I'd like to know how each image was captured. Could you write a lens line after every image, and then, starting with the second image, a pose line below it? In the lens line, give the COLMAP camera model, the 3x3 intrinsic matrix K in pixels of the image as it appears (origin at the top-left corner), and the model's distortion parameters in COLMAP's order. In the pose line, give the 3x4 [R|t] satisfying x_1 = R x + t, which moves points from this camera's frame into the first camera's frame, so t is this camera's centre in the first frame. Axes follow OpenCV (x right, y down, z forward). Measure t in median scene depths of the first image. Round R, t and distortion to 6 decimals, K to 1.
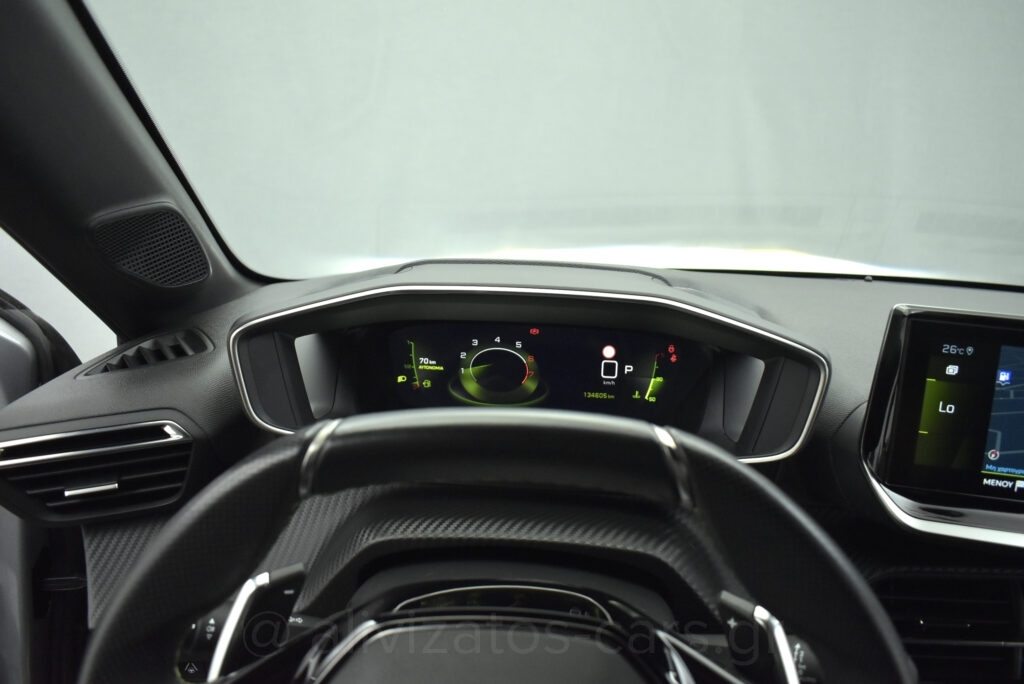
lens RADIAL K [[834.7, 0, 512.0], [0, 834.7, 342.0], [0, 0, 1]] dist [-0.087331, -0.000274]
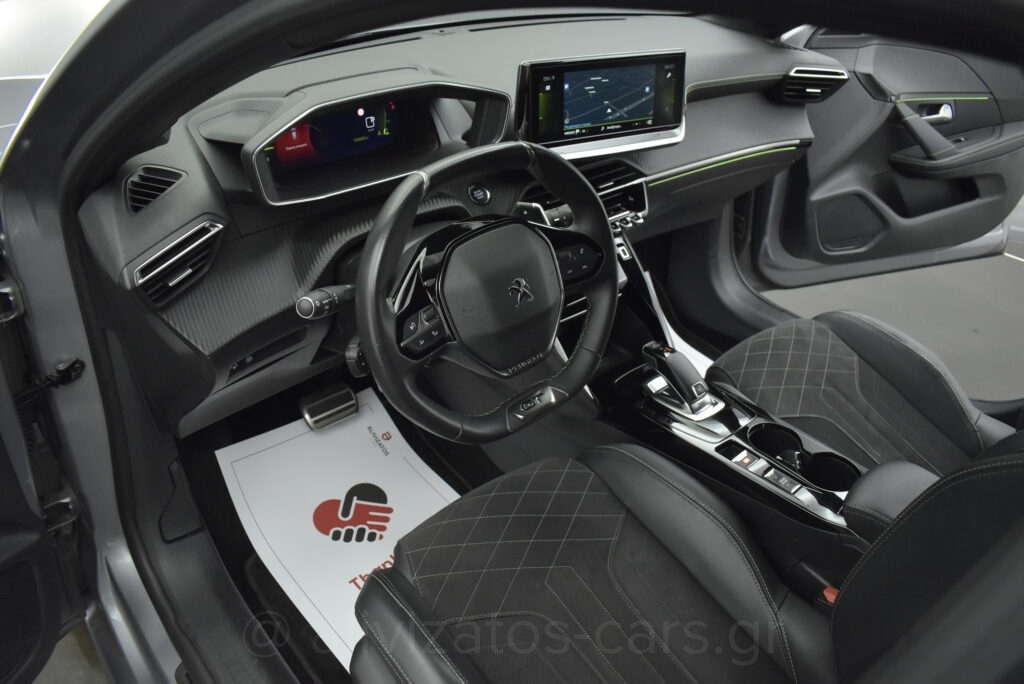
lens RADIAL K [[834.7, 0, 512.0], [0, 834.7, 342.0], [0, 0, 1]] dist [-0.087331, -0.000274]
pose [[0.720946, -0.388095, 0.574124, -1.120131], [0.157645, 0.898599, 0.409472, -0.287704], [-0.674822, -0.204699, 0.709023, -0.702318]]
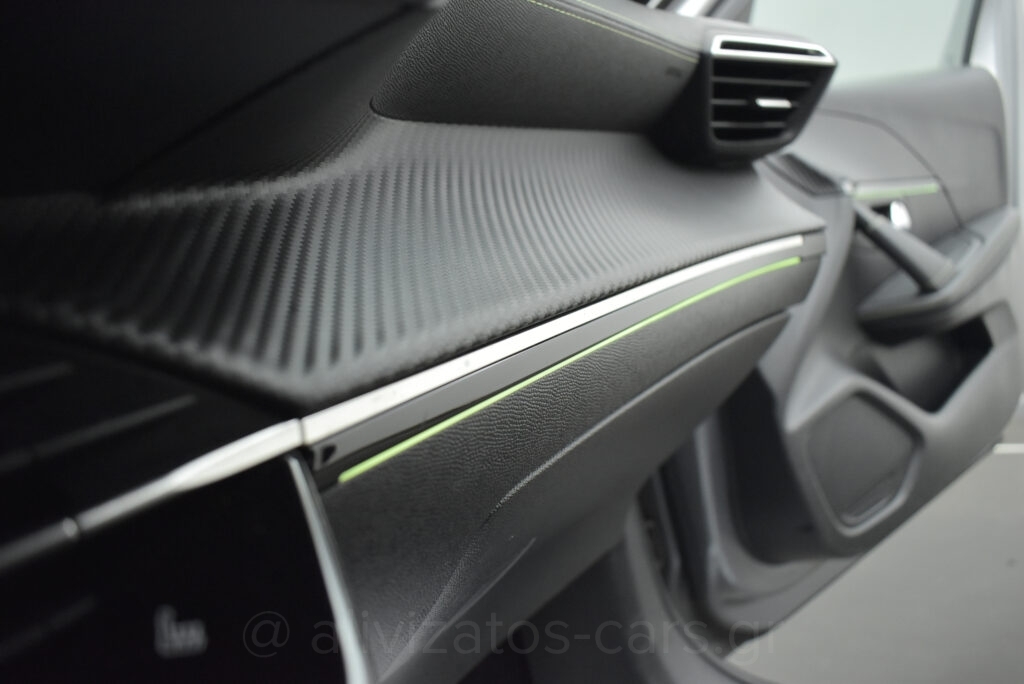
lens RADIAL K [[793.6, 0, 512.0], [0, 793.6, 342.0], [0, 0, 1]] dist [-0.114452, -0.000348]
pose [[0.432836, -0.251712, 0.865618, 0.751762], [0.381118, 0.921287, 0.077329, 0.397452], [-0.816947, 0.296432, 0.494698, 0.814918]]
